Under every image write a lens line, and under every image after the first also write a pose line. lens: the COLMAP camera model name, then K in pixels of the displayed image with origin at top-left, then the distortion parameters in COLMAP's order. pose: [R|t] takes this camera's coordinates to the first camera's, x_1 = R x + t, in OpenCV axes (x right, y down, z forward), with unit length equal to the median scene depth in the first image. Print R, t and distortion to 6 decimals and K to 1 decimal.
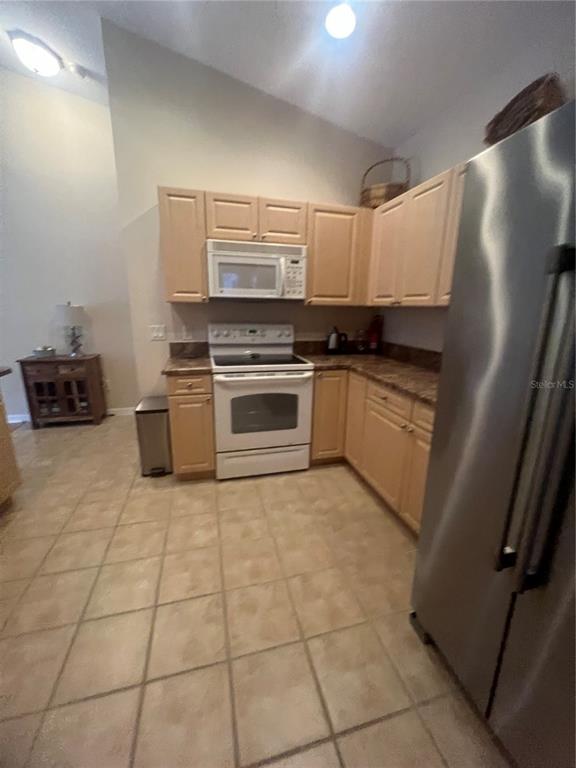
lens RADIAL K [[307.1, 0, 289.0], [0, 307.1, 385.1], [0, 0, 1]] dist [-0.001802, -0.000125]
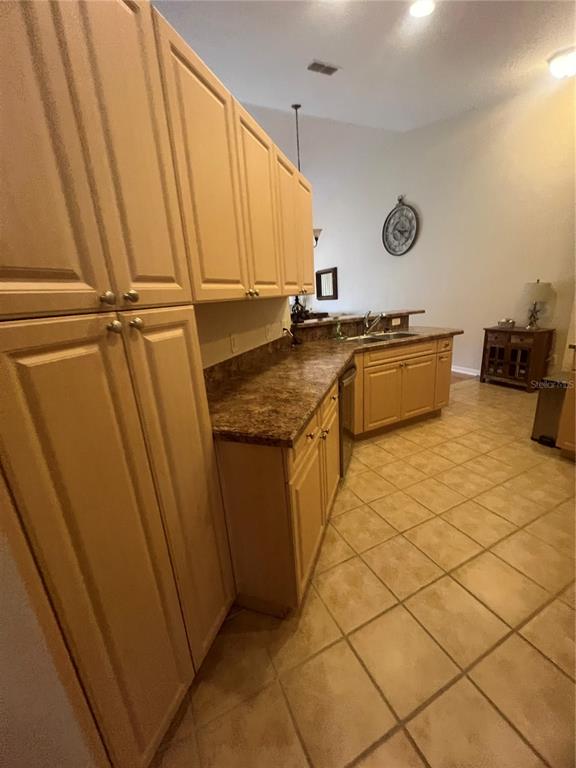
lens RADIAL K [[307.1, 0, 283.4], [0, 307.1, 386.0], [0, 0, 1]] dist [-0.001802, -0.000125]
pose [[0.178326, 0.246522, -0.952590, 0.277511], [-0.169662, 0.961311, 0.217018, 0.018104], [0.969234, 0.122919, 0.213252, -0.097014]]
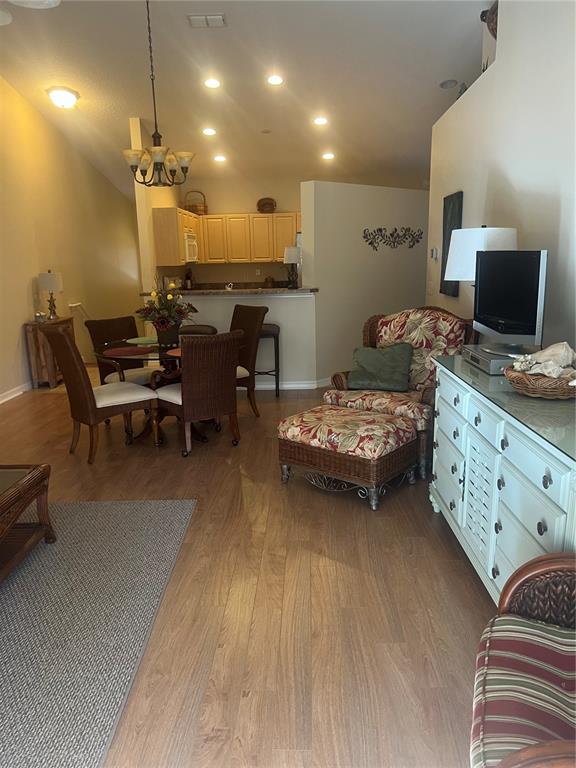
lens RADIAL K [[571.5, 0, 285.1], [0, 571.5, 383.8], [0, 0, 1]] dist [0.052247, -0.070391]
pose [[0.295107, -0.234705, 0.926189, -2.516166], [0.260482, 0.952404, 0.158352, 0.020351], [-0.919272, 0.194525, 0.342198, -0.447514]]
